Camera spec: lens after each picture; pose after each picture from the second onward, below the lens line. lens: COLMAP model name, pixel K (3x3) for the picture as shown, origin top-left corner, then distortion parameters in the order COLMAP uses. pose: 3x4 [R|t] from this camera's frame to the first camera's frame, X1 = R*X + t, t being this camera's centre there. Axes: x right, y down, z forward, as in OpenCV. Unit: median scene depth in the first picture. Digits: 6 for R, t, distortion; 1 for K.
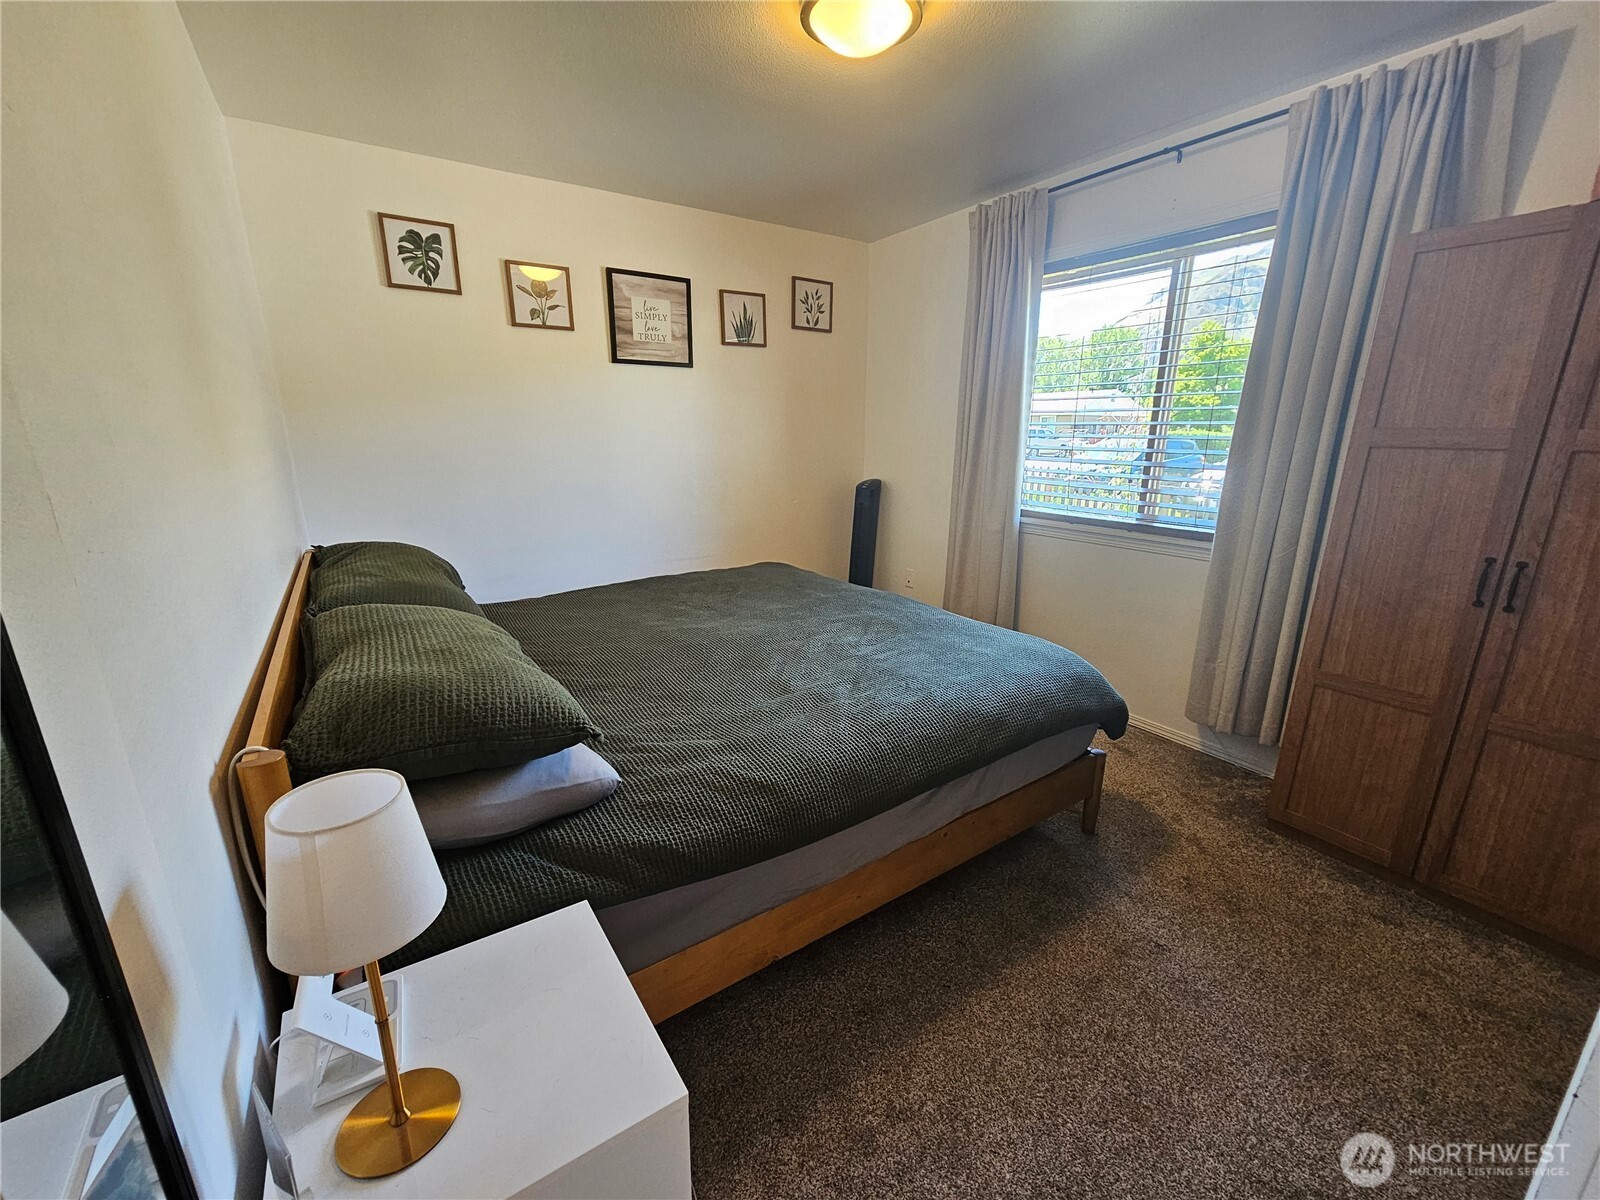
lens RADIAL K [[655.5, 0, 801.4], [0, 655.5, 605.5], [0, 0, 1]] dist [0.001088, -0.000474]
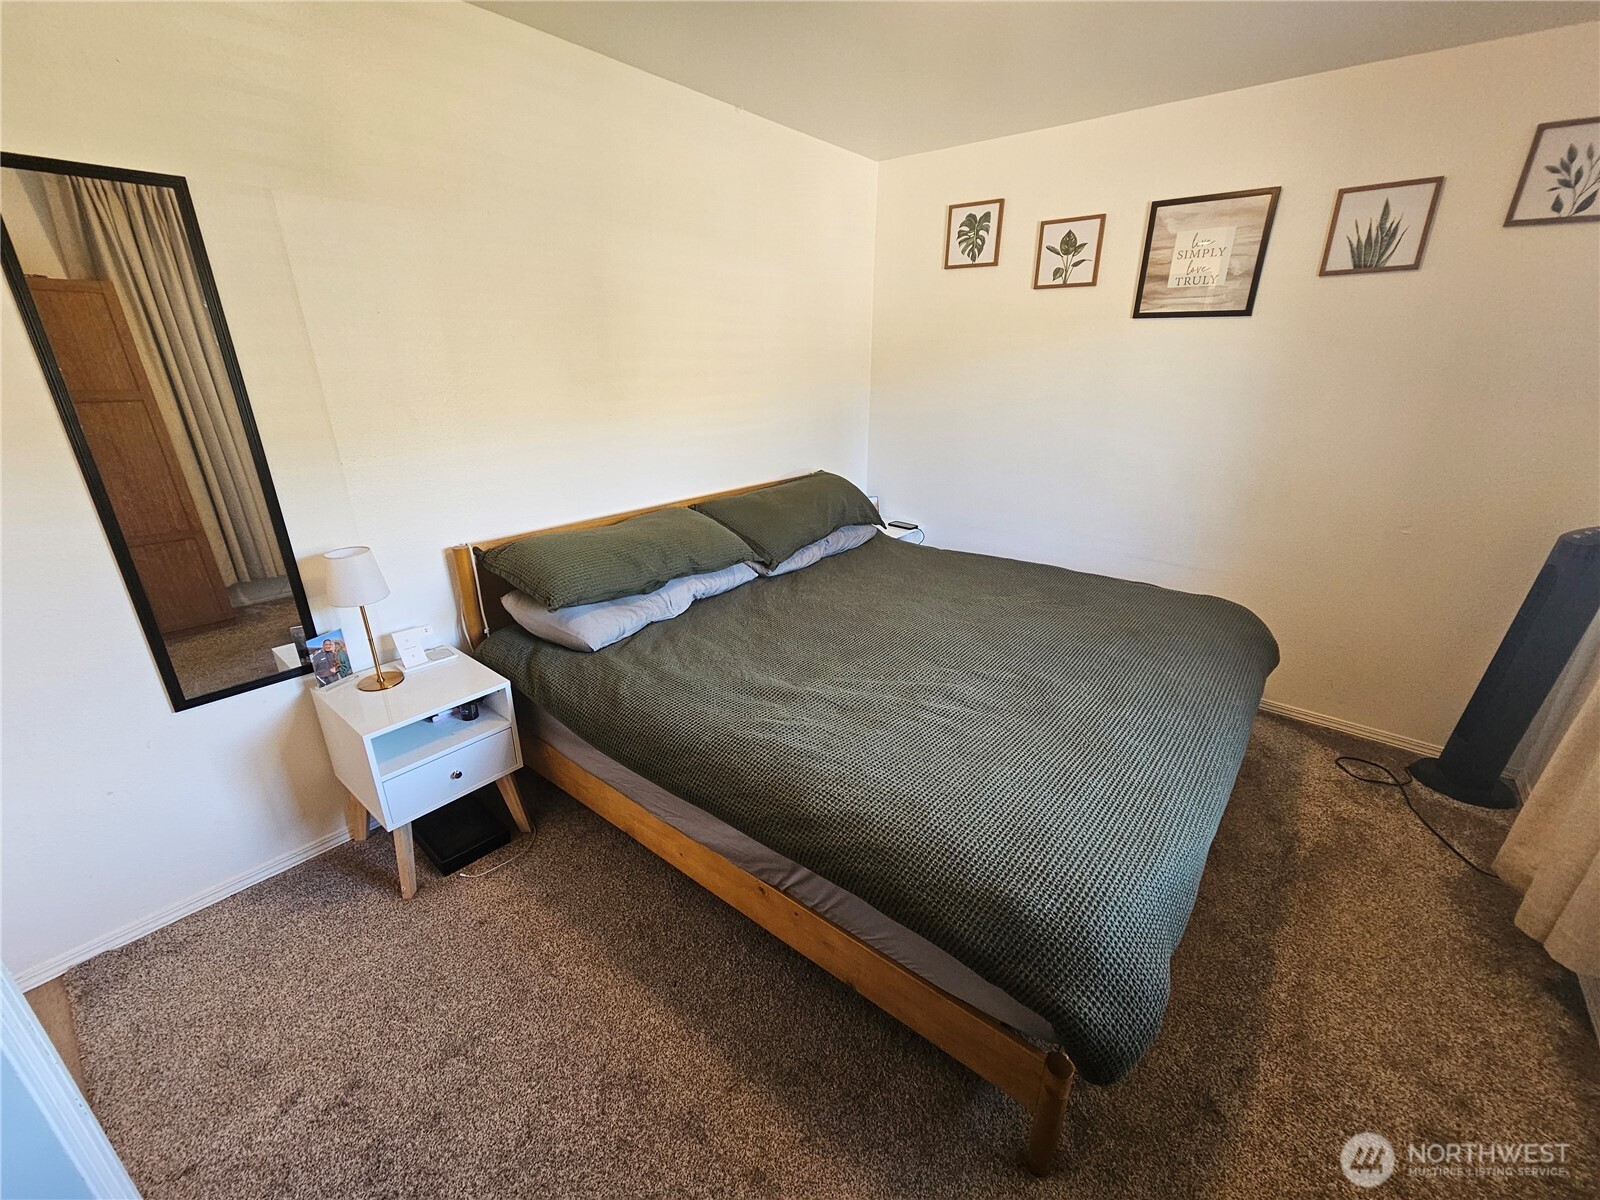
lens RADIAL K [[655.5, 0, 806.3], [0, 655.5, 603.6], [0, 0, 1]] dist [0.001088, -0.000474]
pose [[0.293308, 0.341602, -0.892905, 0.521575], [-0.252108, 0.928560, 0.272429, -0.162084], [0.922178, 0.145203, 0.358475, 0.381580]]
